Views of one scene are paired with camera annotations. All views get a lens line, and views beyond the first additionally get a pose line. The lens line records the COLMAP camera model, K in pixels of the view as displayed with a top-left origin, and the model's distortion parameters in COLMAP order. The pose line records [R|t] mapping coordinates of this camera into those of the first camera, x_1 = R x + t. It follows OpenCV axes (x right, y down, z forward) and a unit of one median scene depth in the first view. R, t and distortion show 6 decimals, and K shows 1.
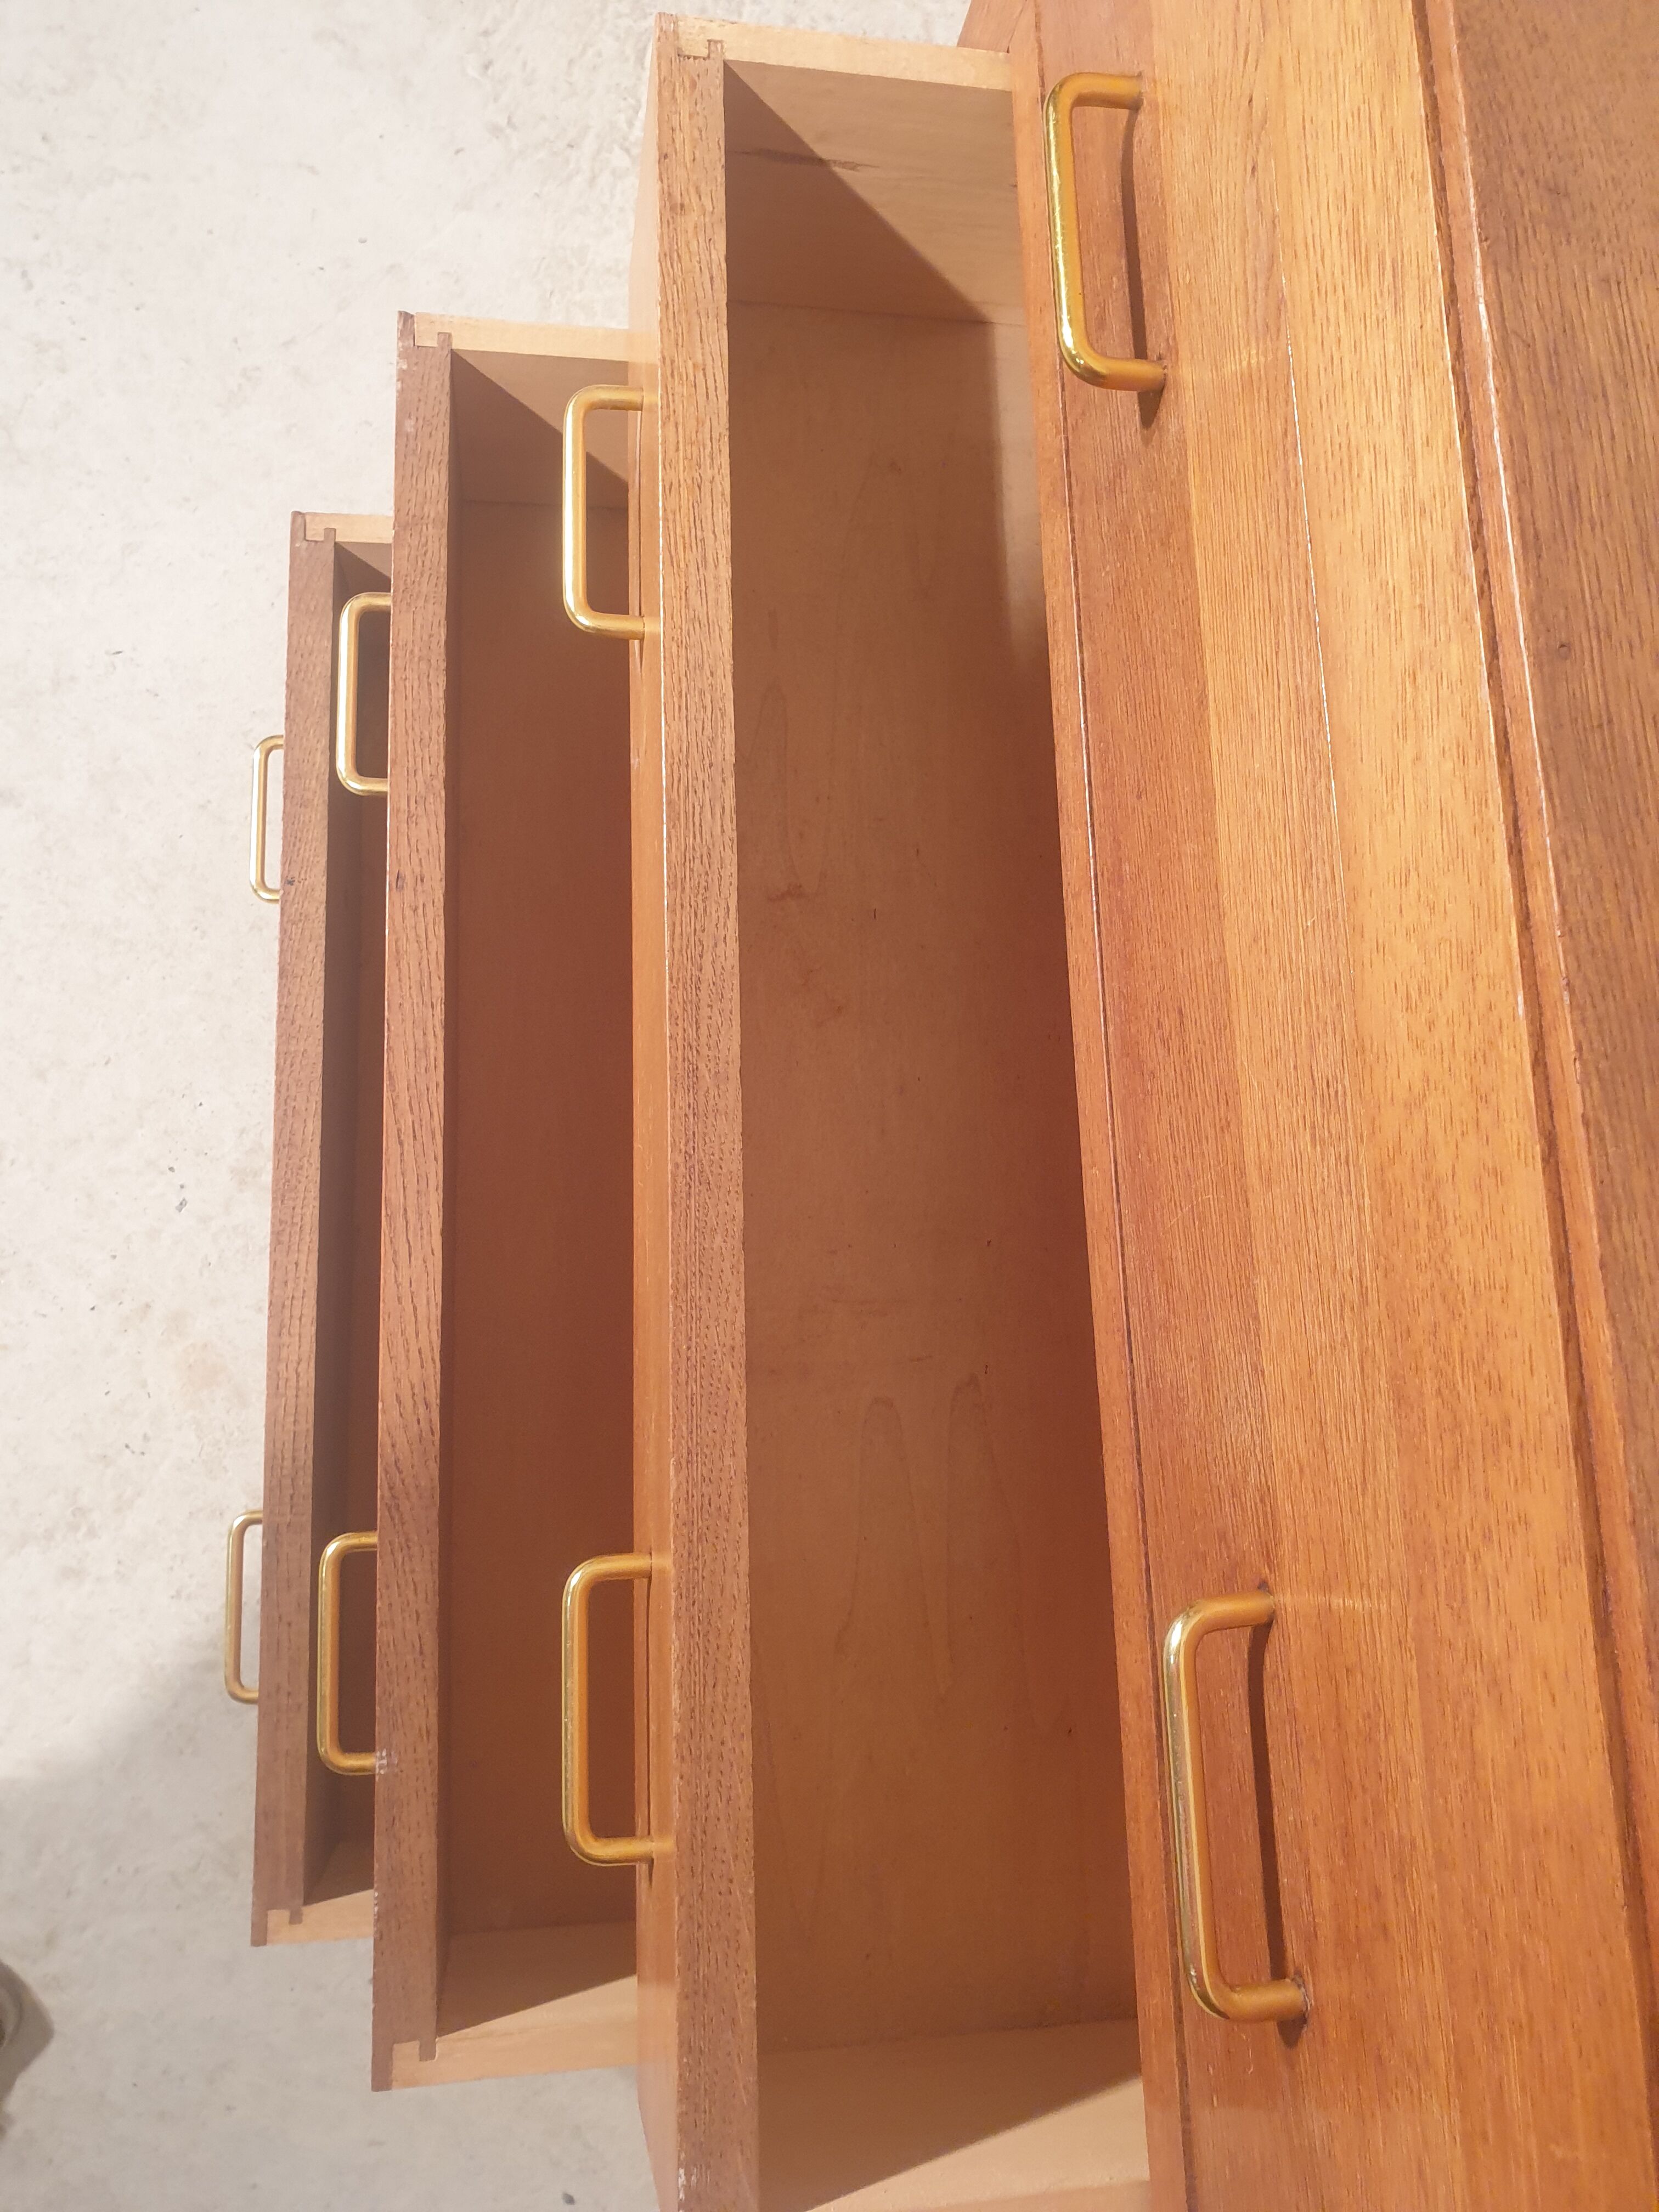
lens RADIAL K [[1751.6, 0, 829.5], [0, 1751.6, 1106.0], [0, 0, 1]] dist [-0.014726, -0.000863]
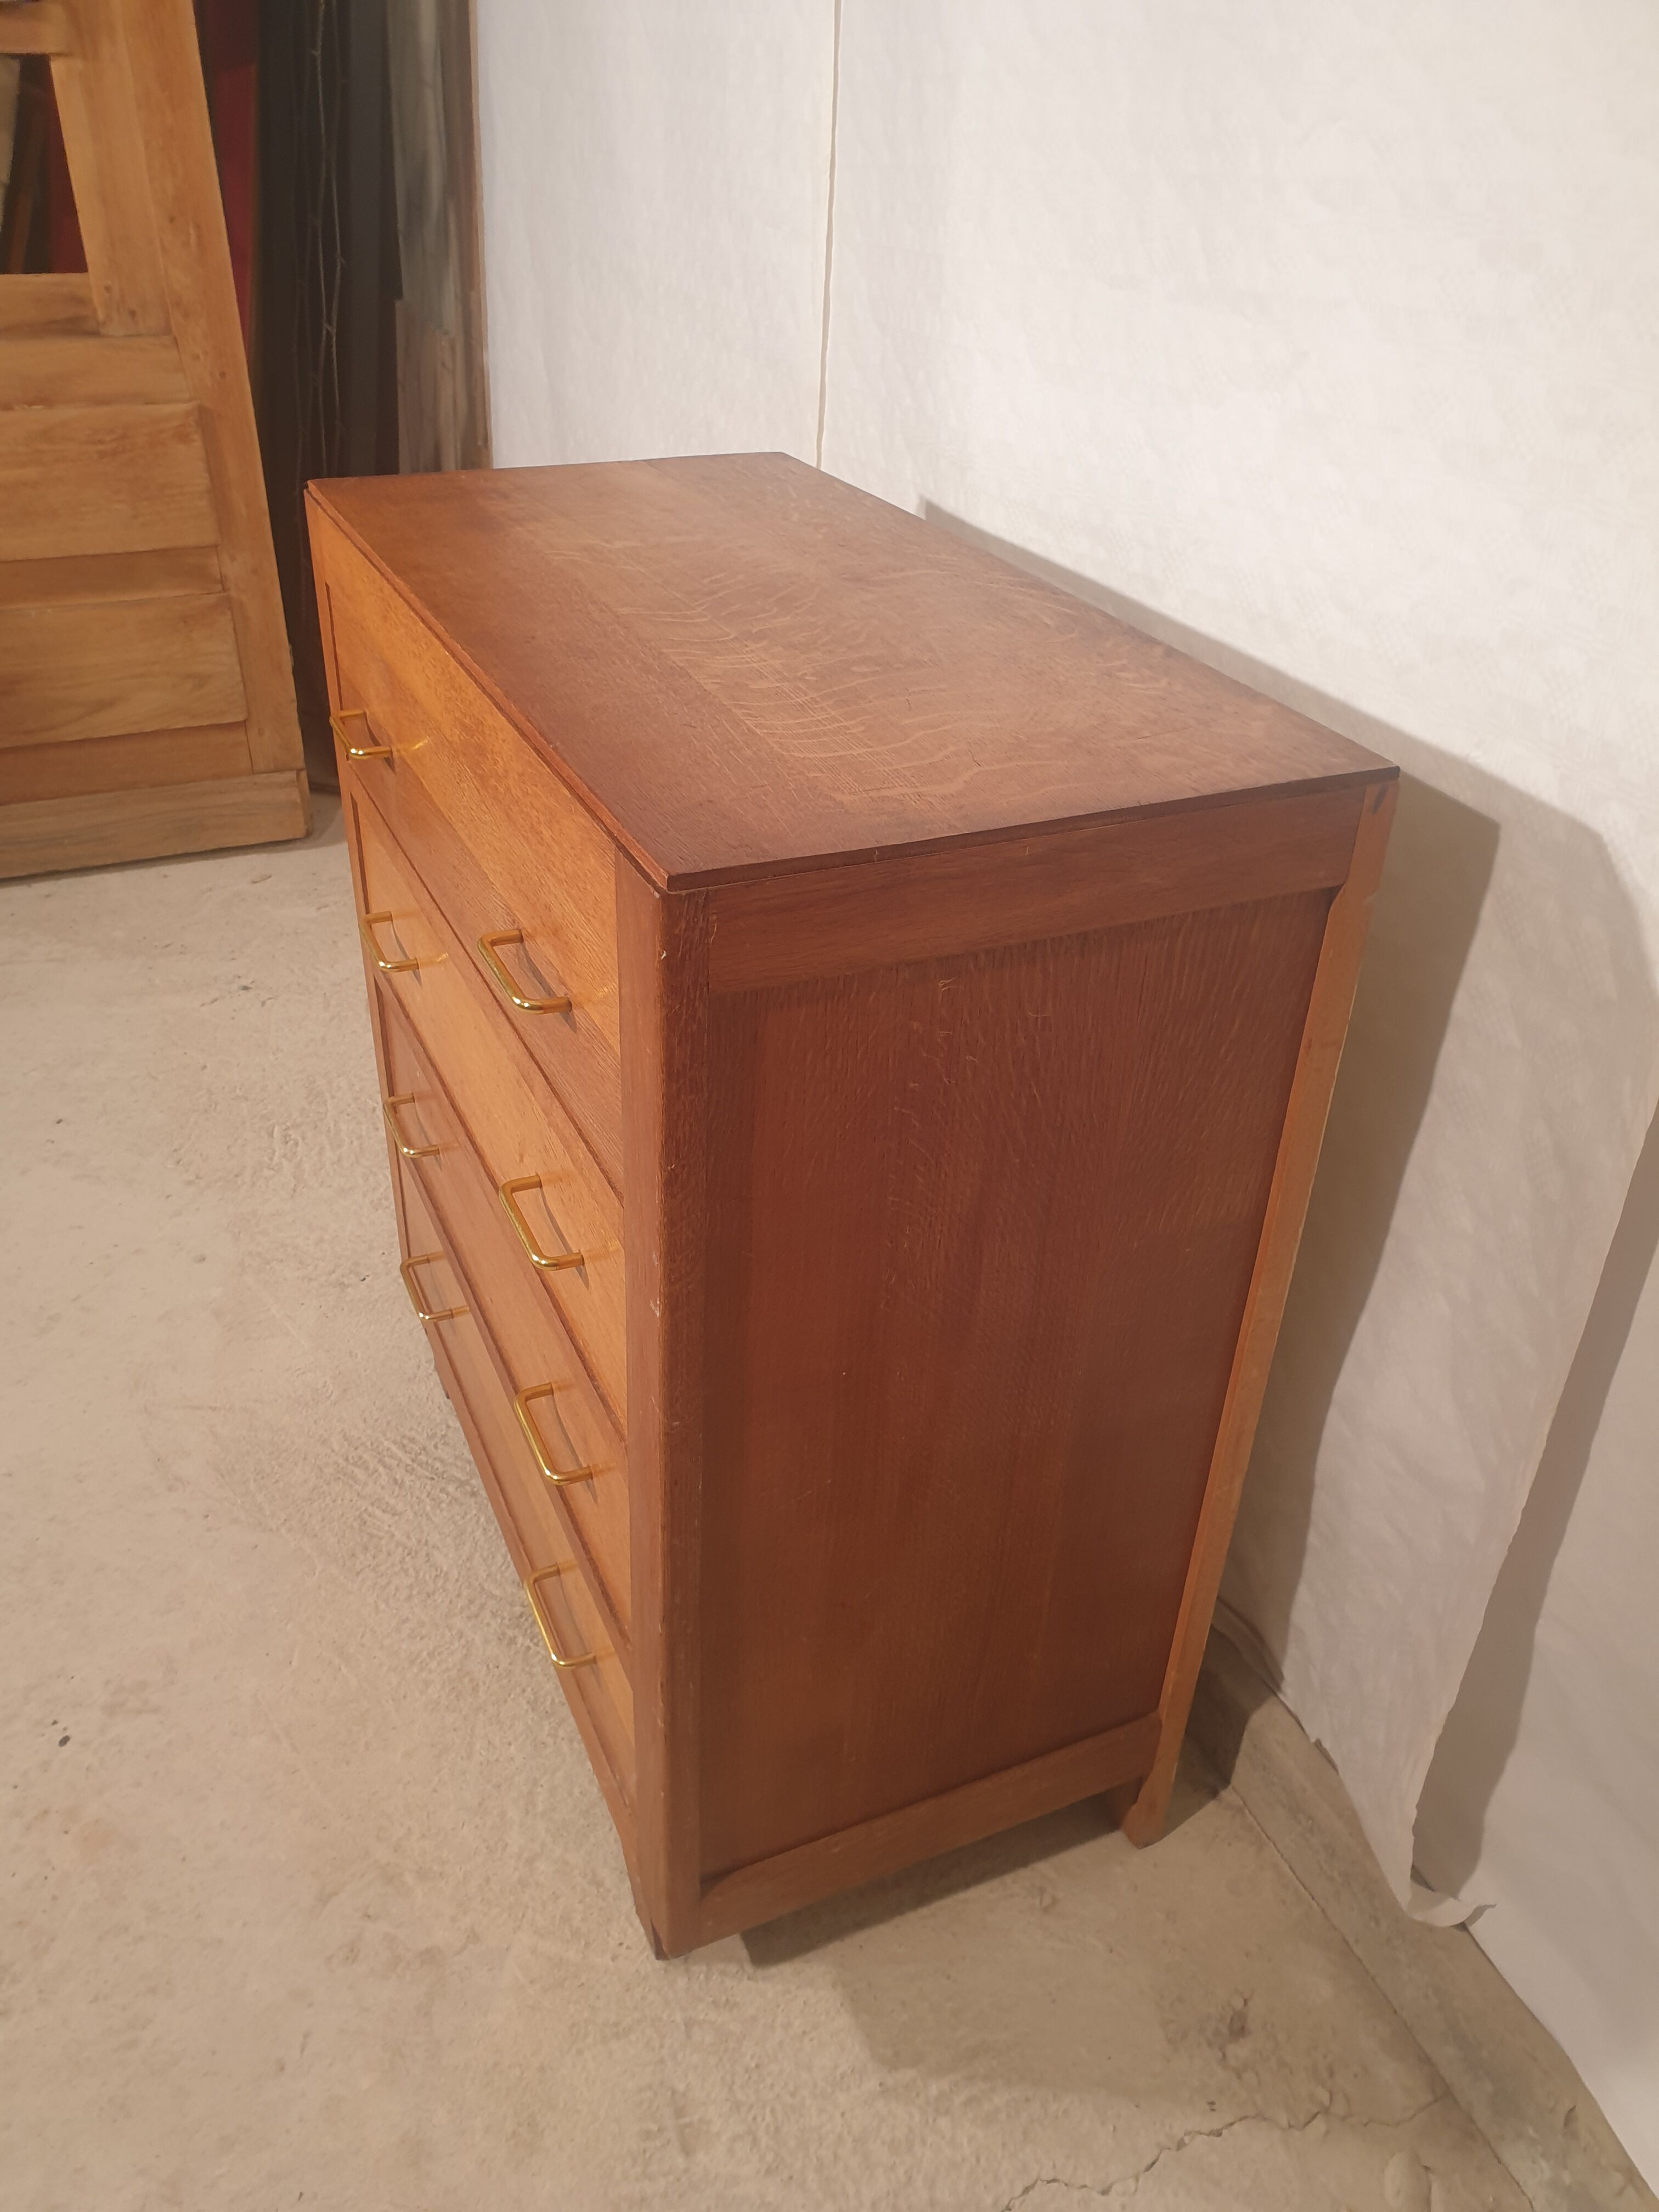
lens RADIAL K [[1772.5, 0, 829.5], [0, 1772.5, 1106.0], [0, 0, 1]] dist [-0.062534, 0.113619]
pose [[0.913441, -0.336199, 0.229338, 0.002799], [0.398766, 0.626789, -0.669418, 0.879750], [0.081311, 0.702926, 0.706600, -0.201485]]
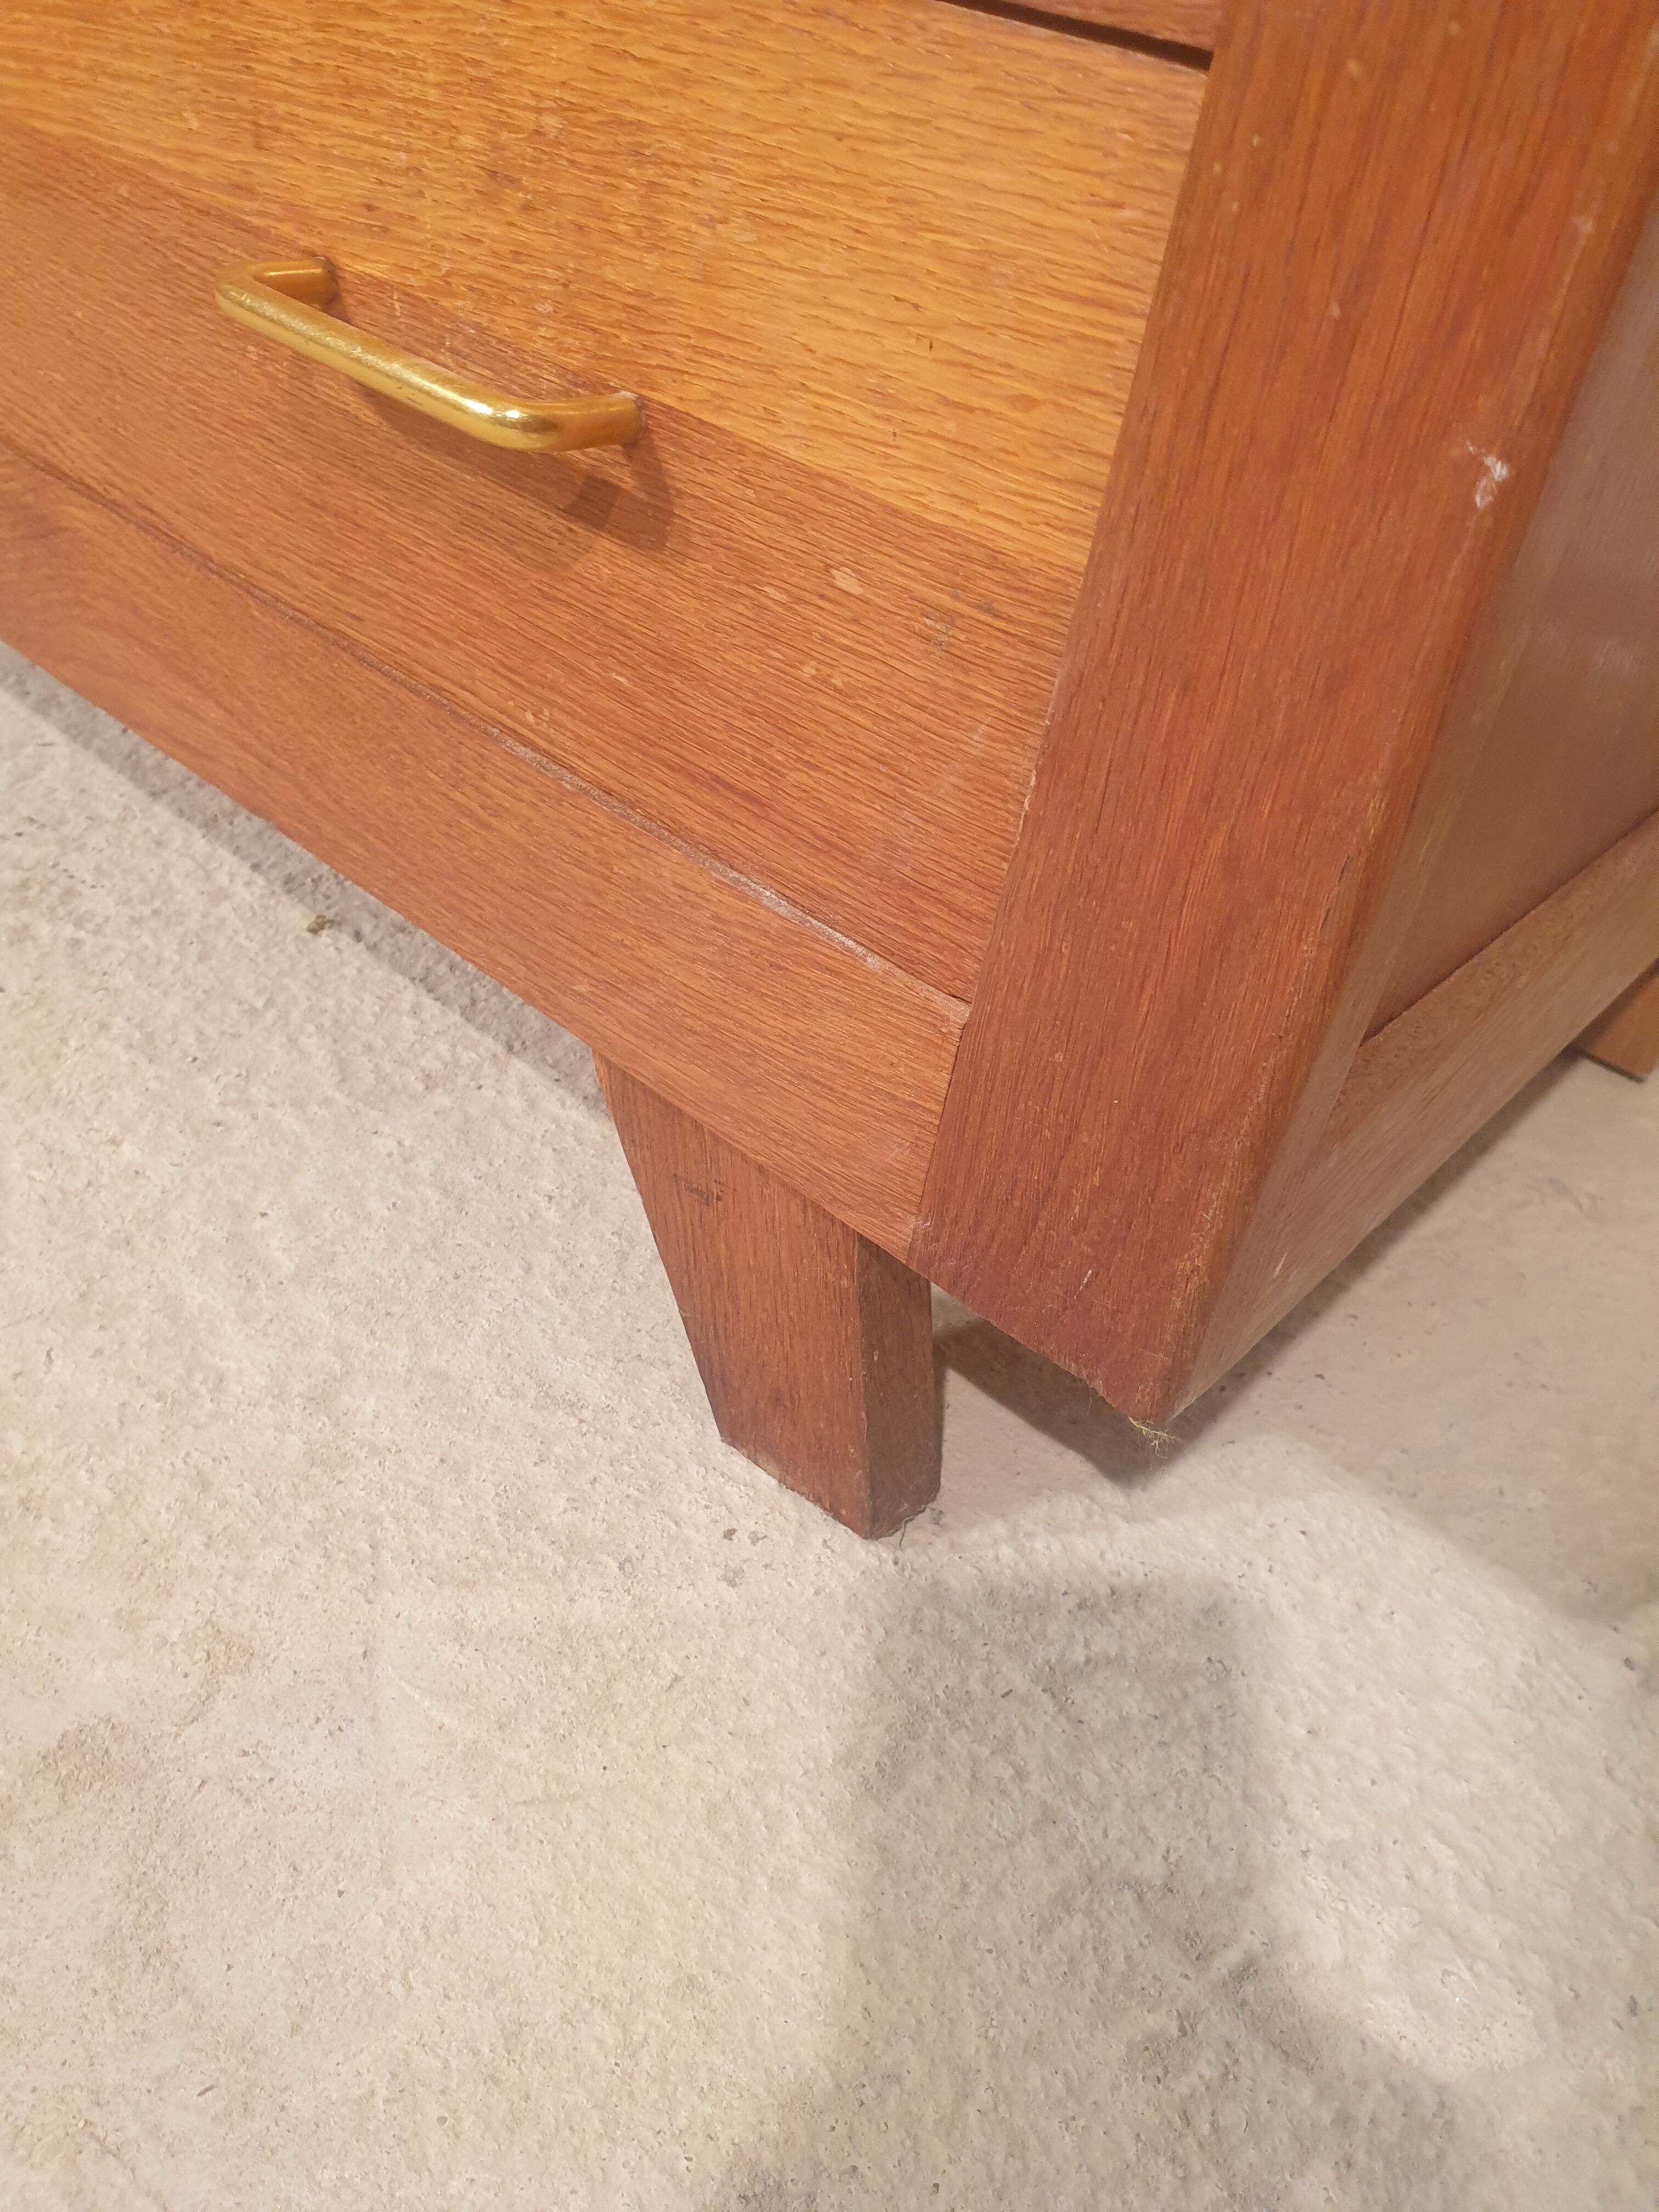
lens RADIAL K [[1751.6, 0, 829.5], [0, 1751.6, 1106.0], [0, 0, 1]] dist [-0.014726, -0.000863]
pose [[0.685111, -0.497401, 0.532180, -0.182555], [0.711270, 0.614471, -0.341350, 0.463714], [-0.157221, 0.612386, 0.774767, 0.691562]]
